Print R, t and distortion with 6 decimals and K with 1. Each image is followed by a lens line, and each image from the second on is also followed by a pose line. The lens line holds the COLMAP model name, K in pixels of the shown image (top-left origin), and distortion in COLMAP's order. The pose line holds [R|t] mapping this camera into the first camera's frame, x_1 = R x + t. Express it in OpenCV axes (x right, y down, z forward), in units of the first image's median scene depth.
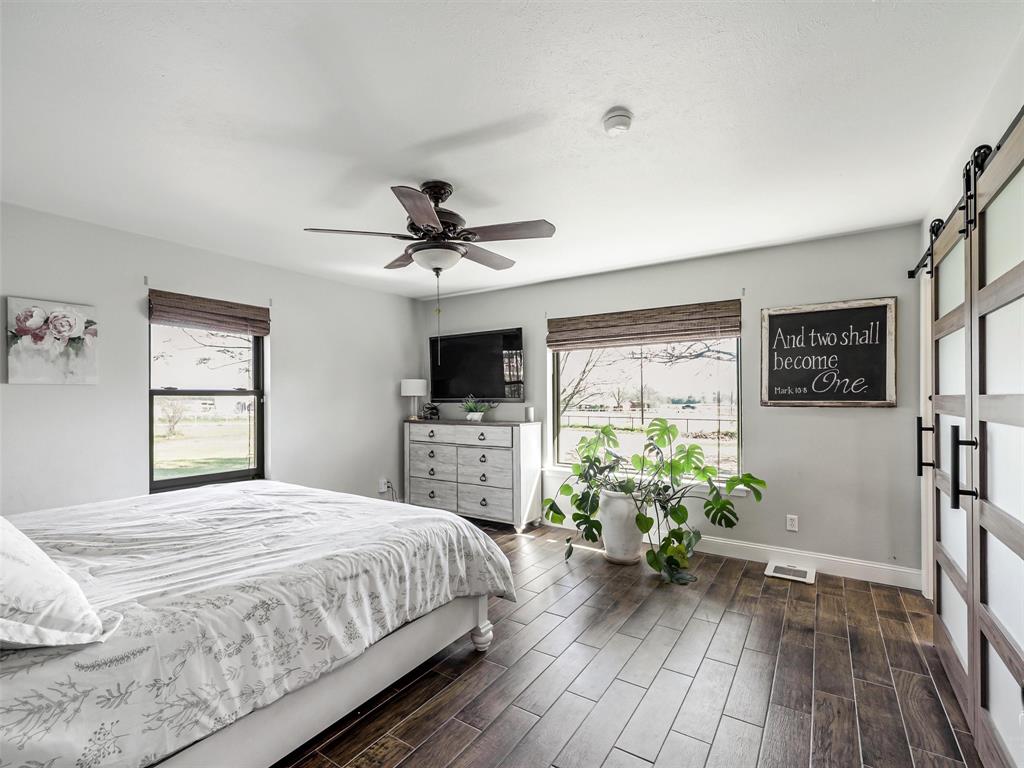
lens RADIAL K [[503.1, 0, 519.1], [0, 503.1, 390.0], [0, 0, 1]] dist [0.004668, -0.000318]
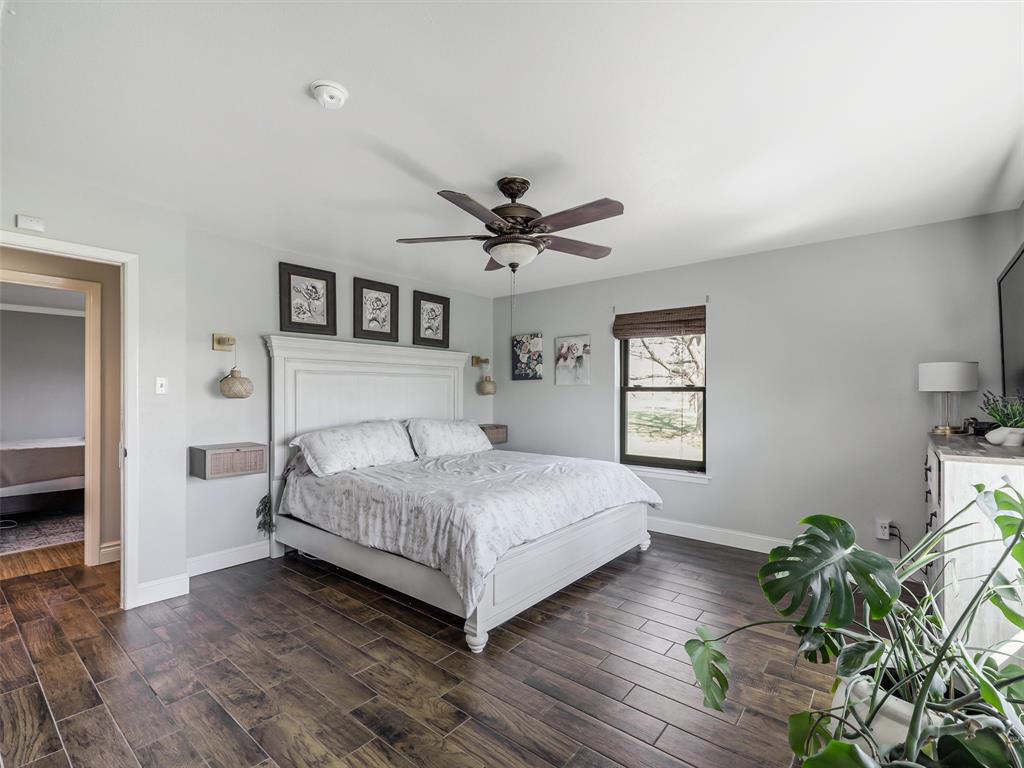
lens RADIAL K [[503.1, 0, 519.1], [0, 503.1, 390.0], [0, 0, 1]] dist [0.004668, -0.000318]
pose [[-0.163143, -0.003623, -0.986596, 0.797081], [0.011138, 0.999923, -0.005514, 0.012923], [0.986539, -0.011888, -0.163090, 1.129533]]
